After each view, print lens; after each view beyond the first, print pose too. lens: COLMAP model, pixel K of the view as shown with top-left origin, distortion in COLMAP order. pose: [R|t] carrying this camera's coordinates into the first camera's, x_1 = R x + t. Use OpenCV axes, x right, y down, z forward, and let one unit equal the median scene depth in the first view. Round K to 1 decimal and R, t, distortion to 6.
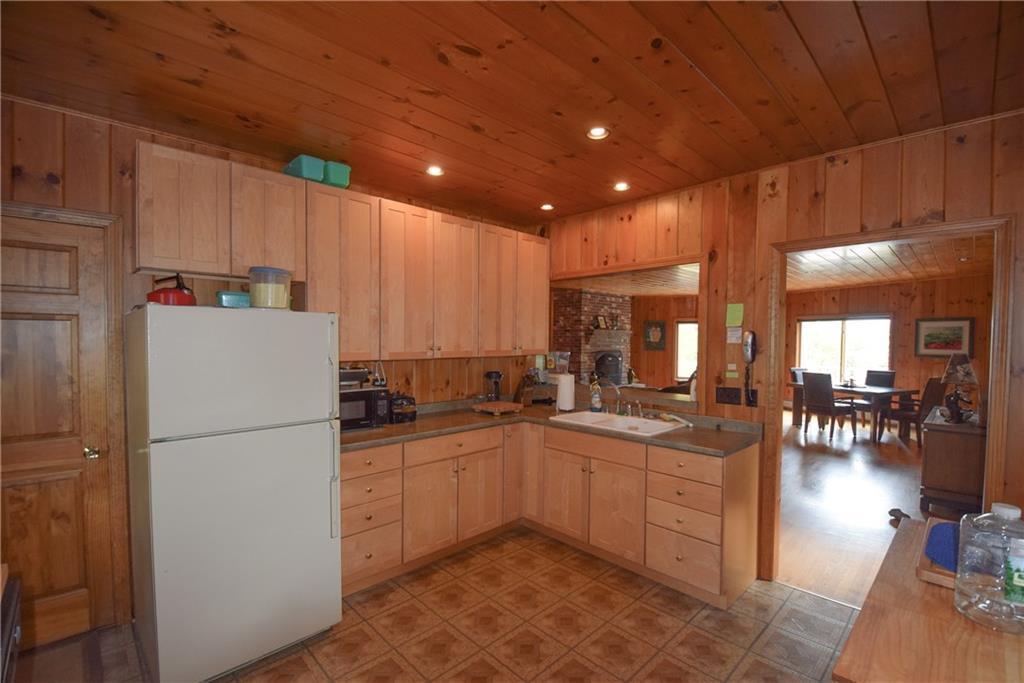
lens RADIAL K [[448.2, 0, 518.1], [0, 448.2, 350.3], [0, 0, 1]] dist [0.012952, -0.018923]
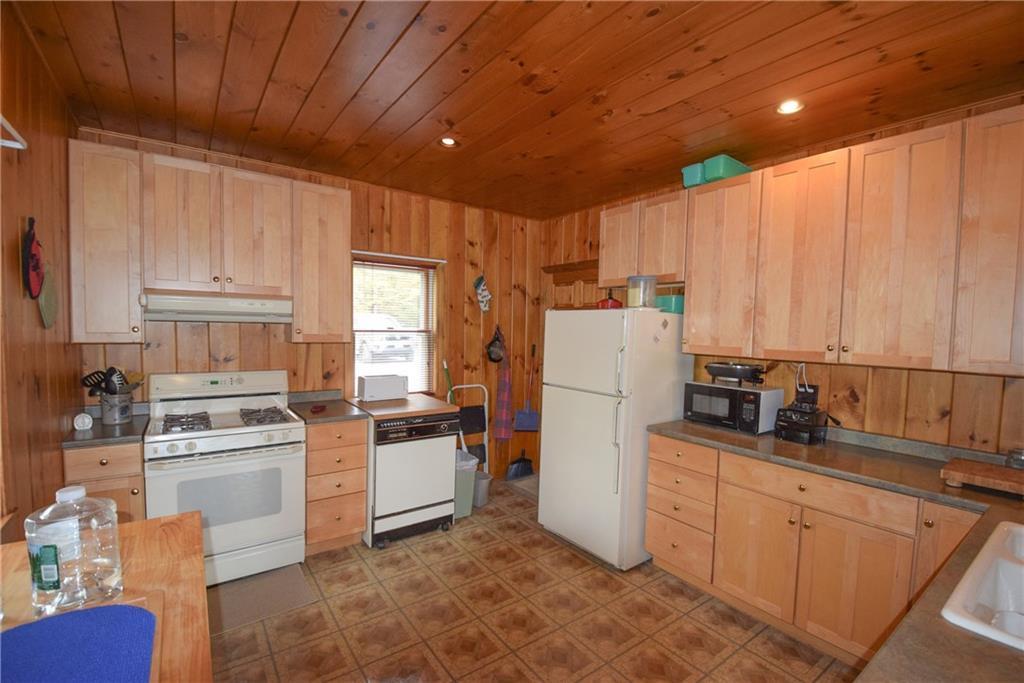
lens RADIAL K [[467.3, 0, 511.5], [0, 467.3, 347.2], [0, 0, 1]] dist [0.002759, 0.000160]
pose [[-0.157488, 0.035741, -0.986874, 0.683445], [-0.045522, 0.998020, 0.043409, -0.017643], [0.986471, 0.051761, -0.155550, 0.702972]]
